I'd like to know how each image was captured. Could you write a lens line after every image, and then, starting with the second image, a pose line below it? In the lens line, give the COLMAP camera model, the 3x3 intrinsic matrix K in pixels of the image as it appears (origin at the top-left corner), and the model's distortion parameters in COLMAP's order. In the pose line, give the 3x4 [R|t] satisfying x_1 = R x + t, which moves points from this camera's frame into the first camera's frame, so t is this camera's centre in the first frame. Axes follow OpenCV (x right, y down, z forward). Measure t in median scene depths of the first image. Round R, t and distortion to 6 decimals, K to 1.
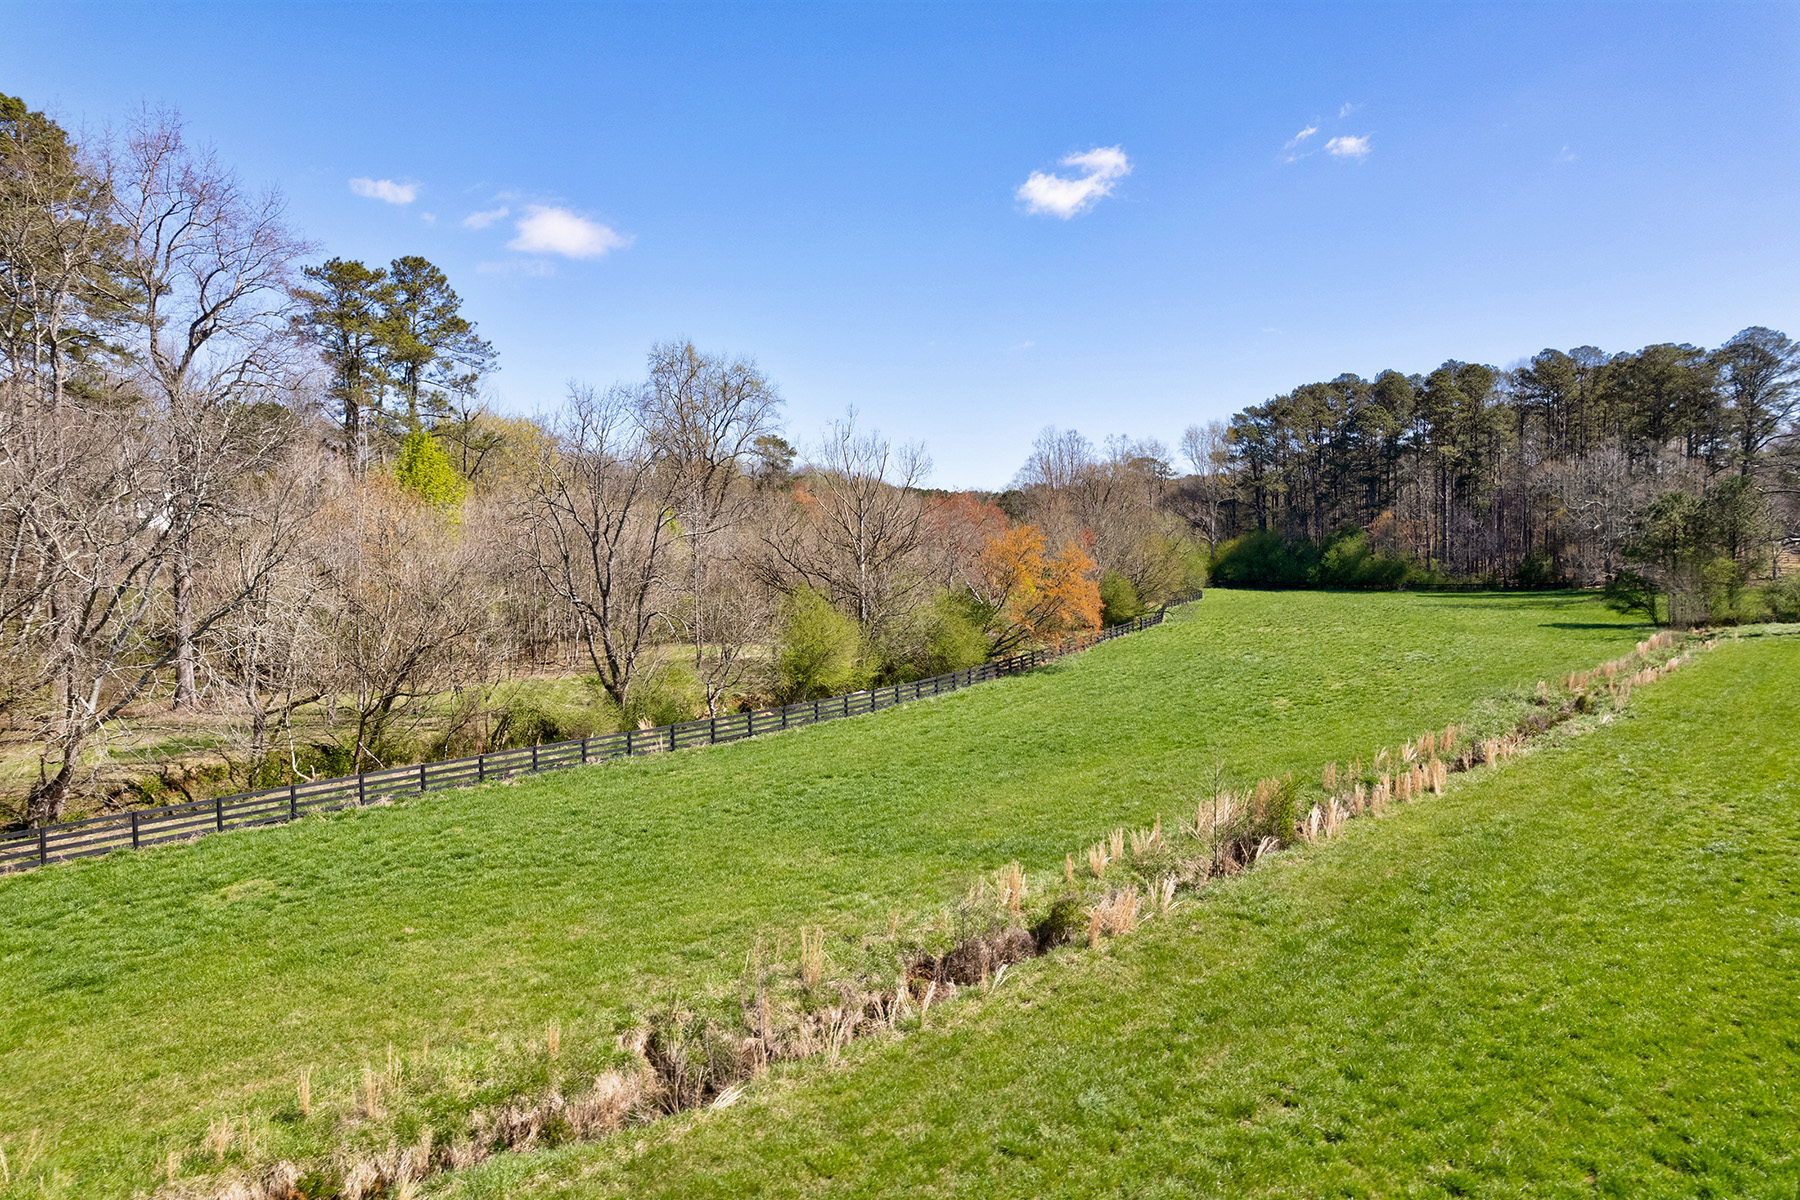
lens RADIAL K [[1136.7, 0, 900.0], [0, 1136.7, 600.0], [0, 0, 1]] dist [-0.041179, 0.001994]
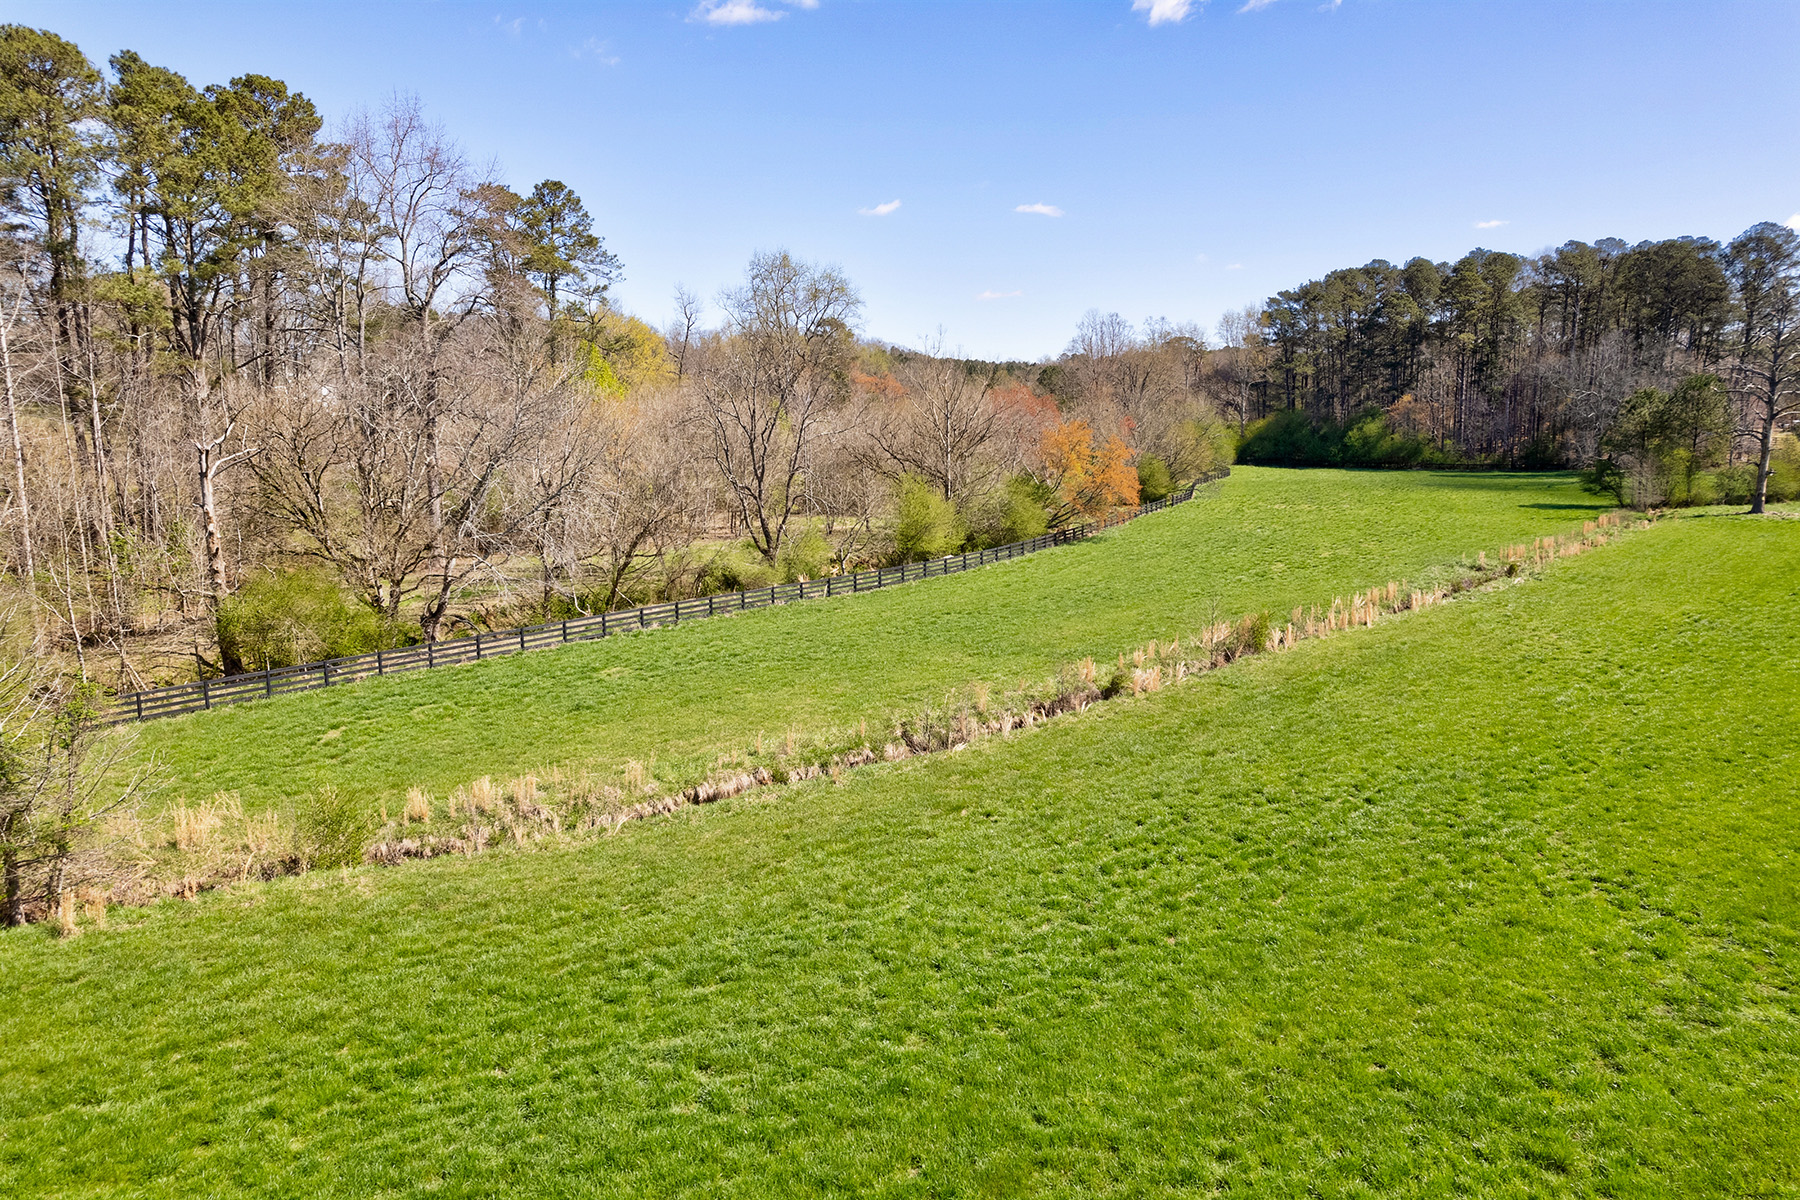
lens RADIAL K [[1161.3, 0, 903.4], [0, 1161.3, 626.3], [0, 0, 1]] dist [-0.077150, 0.078474]
pose [[0.999794, 0.006695, -0.019137, -0.040667], [-0.004033, 0.990714, 0.135904, -0.011840], [0.019869, -0.135799, 0.990537, -0.200008]]
